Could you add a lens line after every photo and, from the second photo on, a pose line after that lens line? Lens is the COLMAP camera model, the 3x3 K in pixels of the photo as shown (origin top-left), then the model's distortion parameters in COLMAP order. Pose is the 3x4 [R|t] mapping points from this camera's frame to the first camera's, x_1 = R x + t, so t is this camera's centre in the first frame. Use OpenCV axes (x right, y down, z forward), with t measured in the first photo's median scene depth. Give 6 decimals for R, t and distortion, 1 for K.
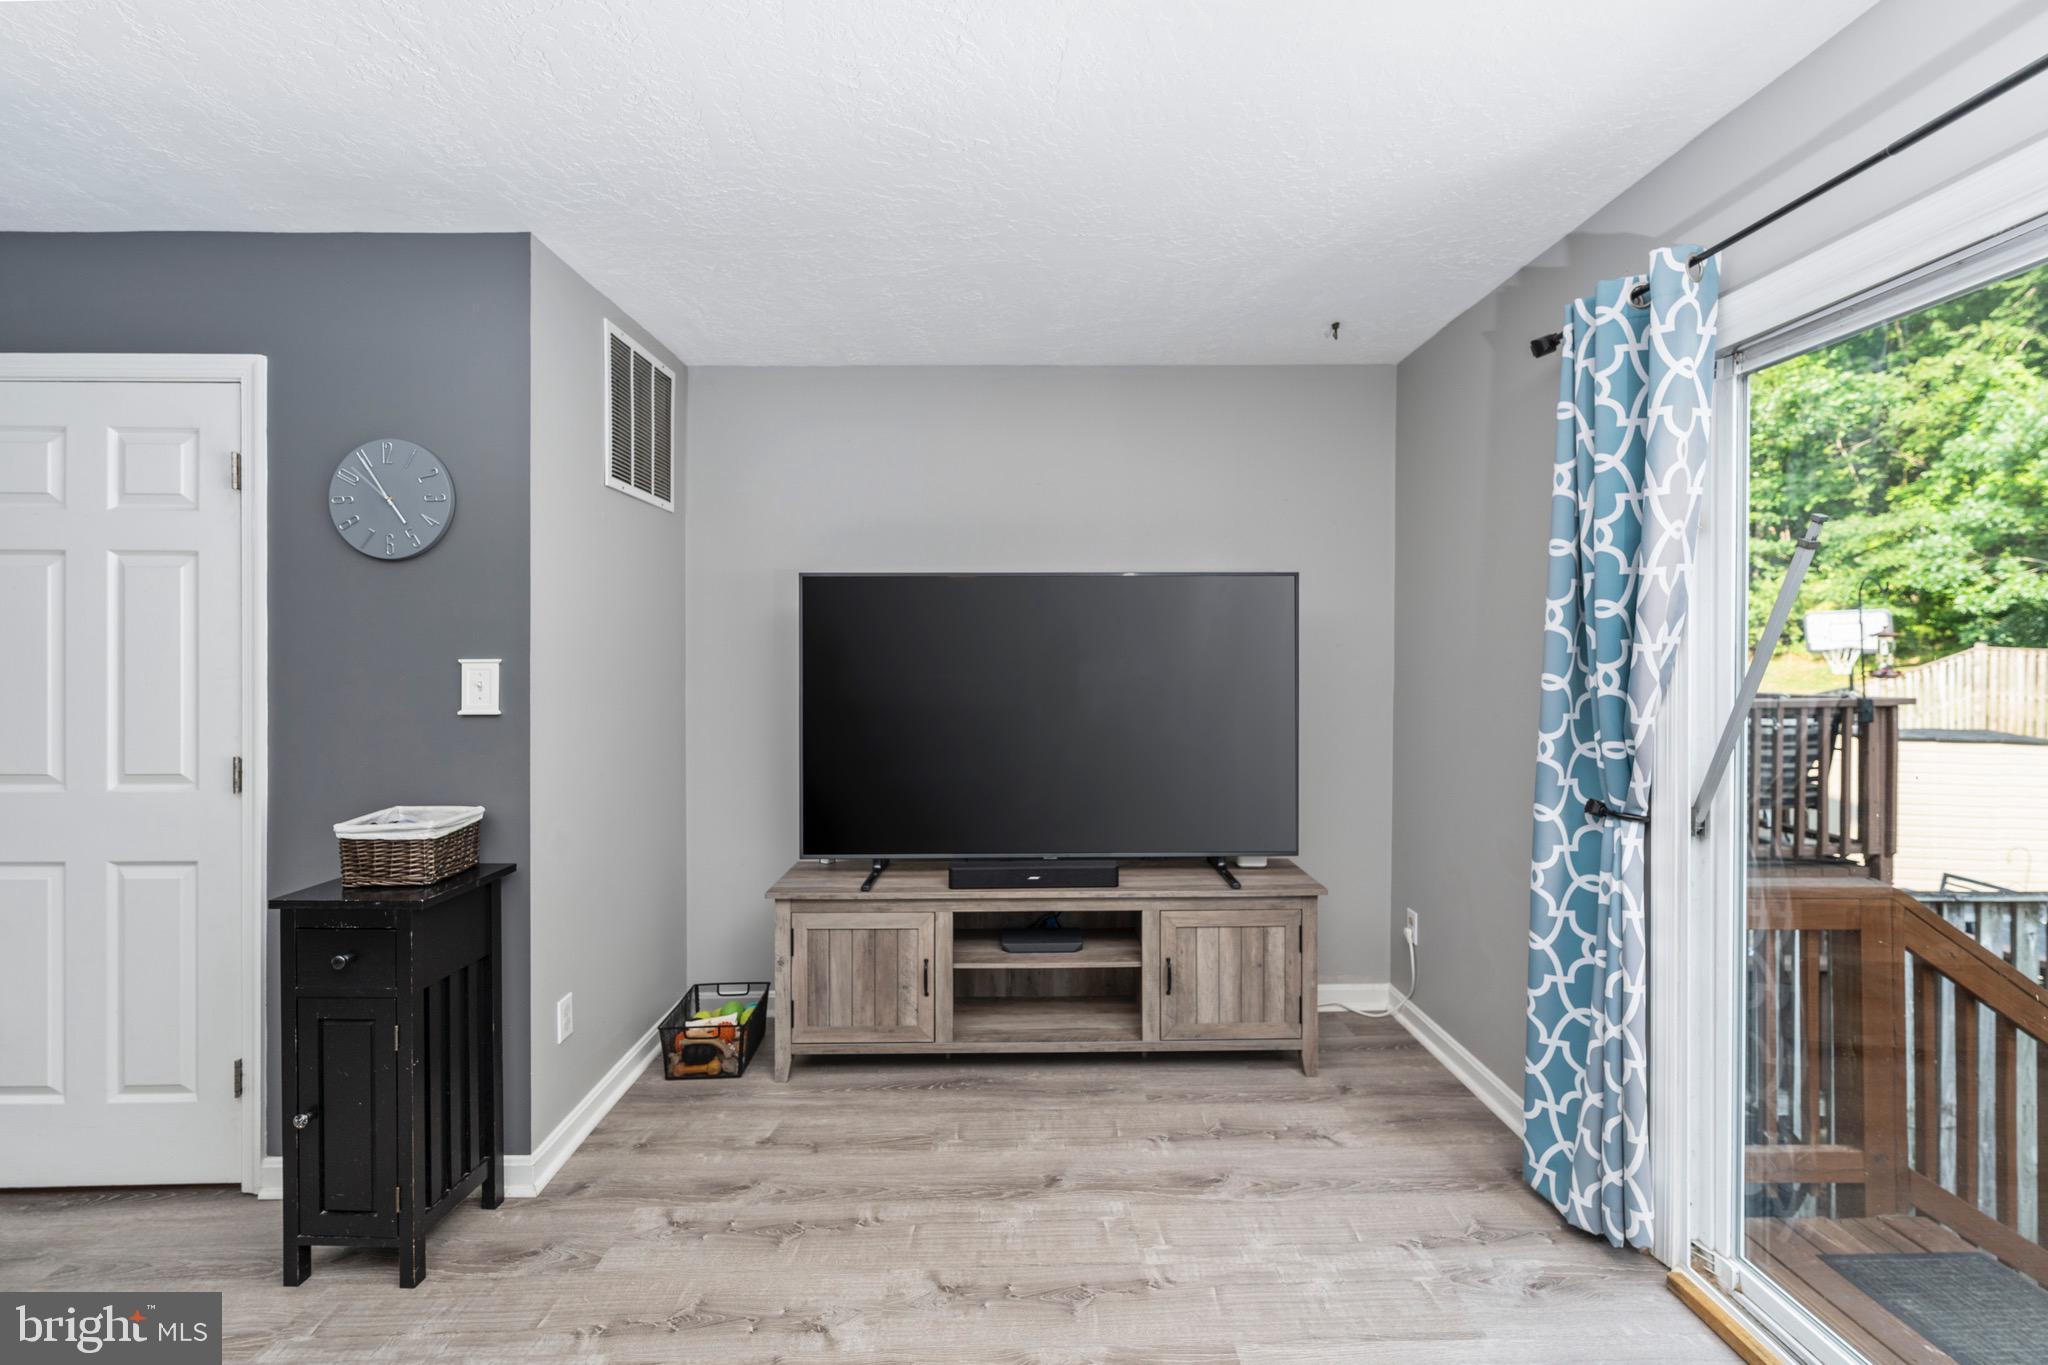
lens RADIAL K [[852.5, 0, 1021.0], [0, 852.5, 657.2], [0, 0, 1]] dist [0.001232, -0.000062]
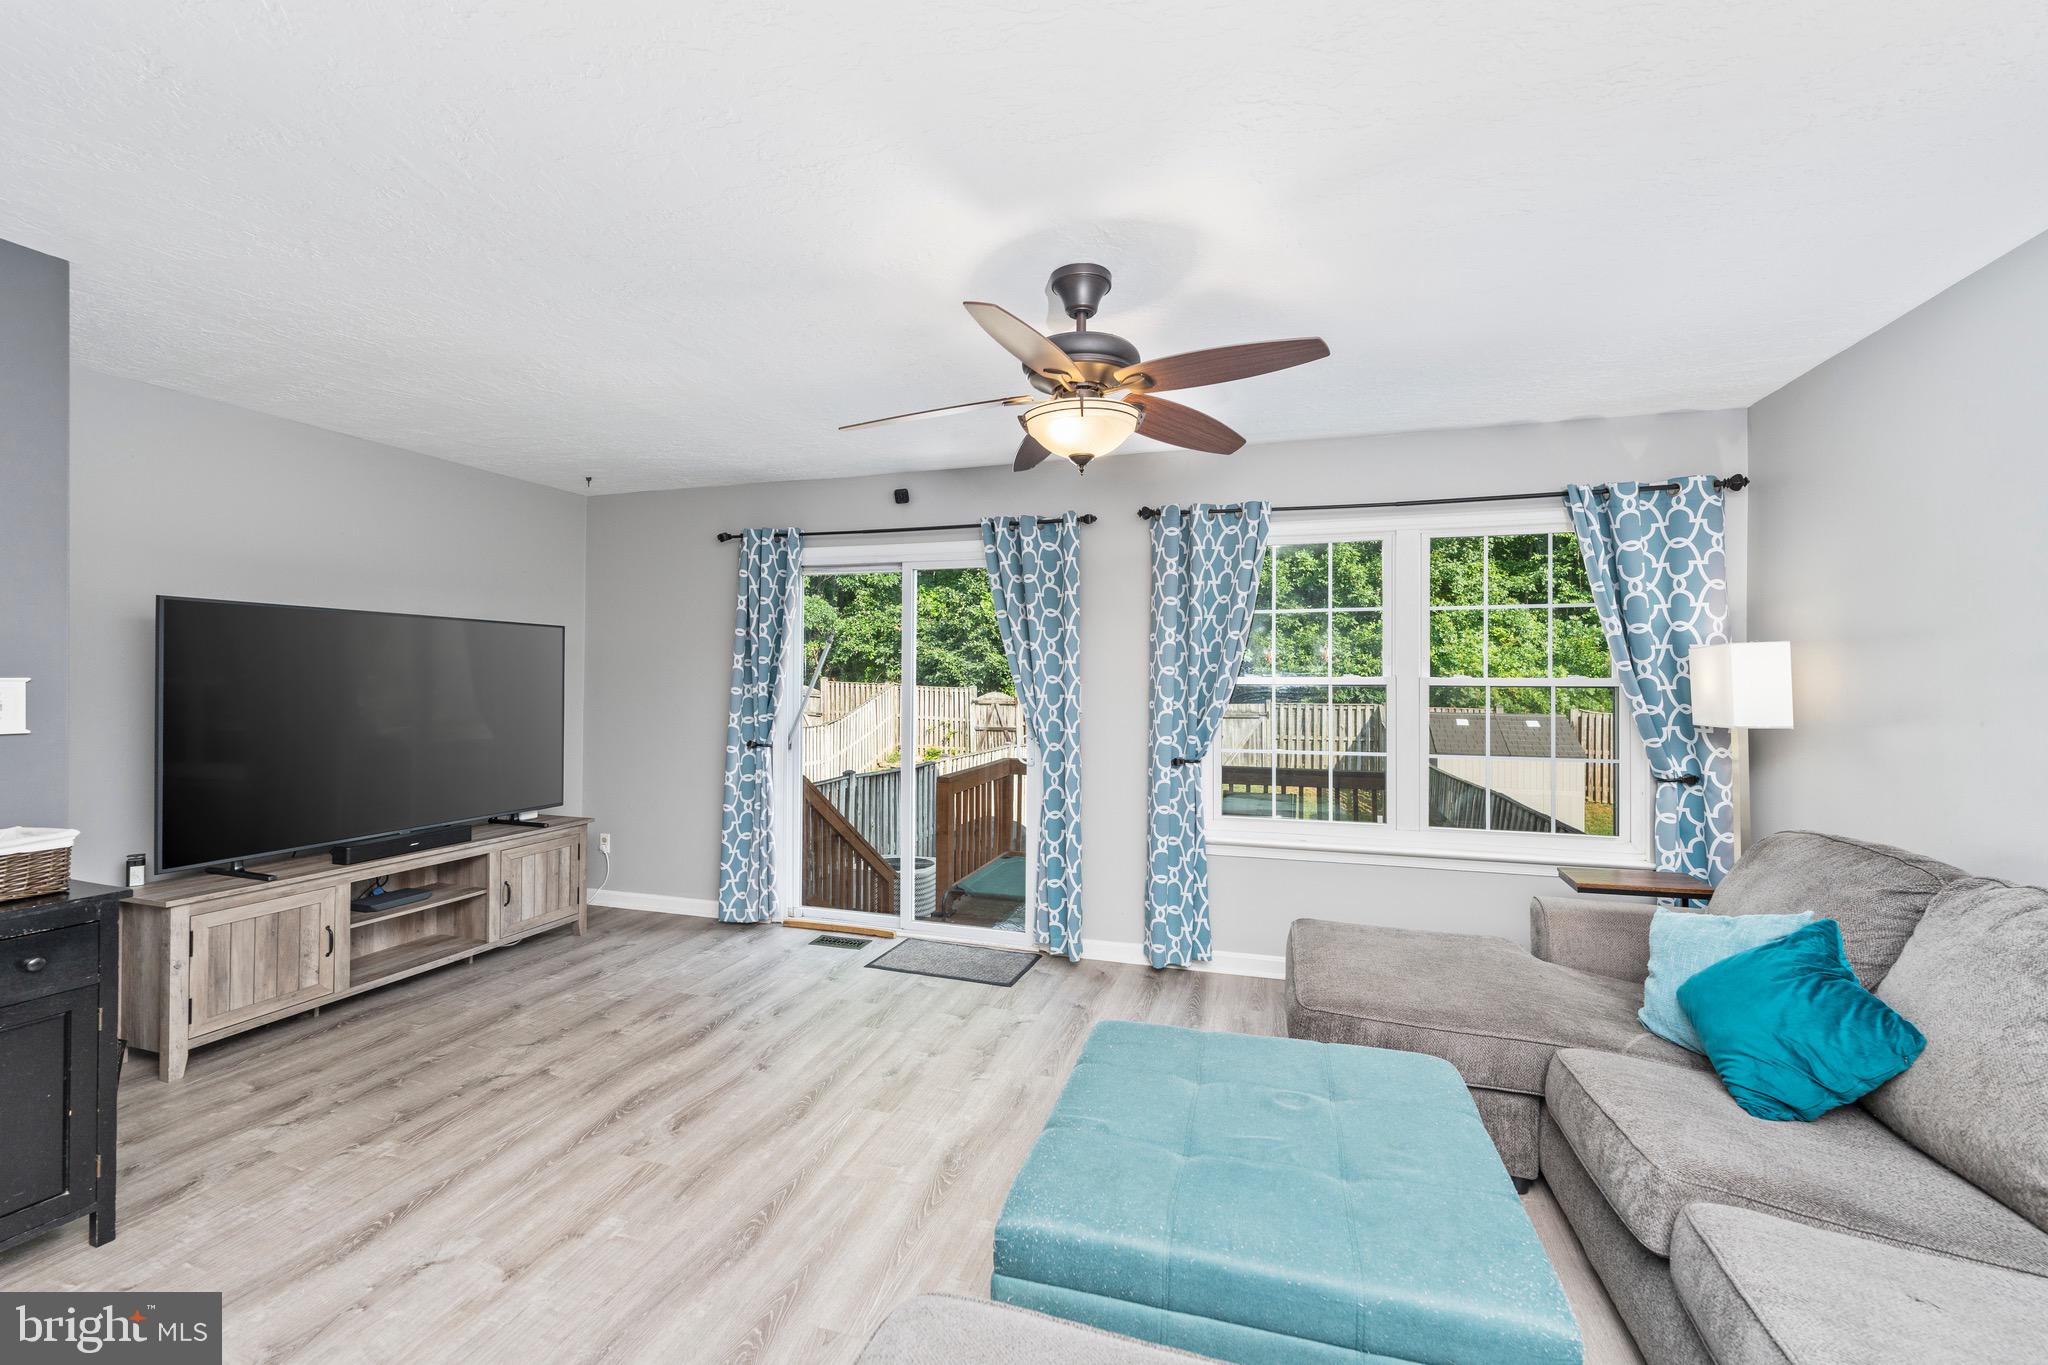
lens RADIAL K [[829.1, 0, 1031.8], [0, 829.1, 682.2], [0, 0, 1]] dist [0.000779, -0.000094]
pose [[0.309688, 0.002136, 0.950836, -1.144916], [-0.001817, 0.999997, -0.001655, 0.007492], [-0.950836, -0.001215, 0.309691, -0.398720]]
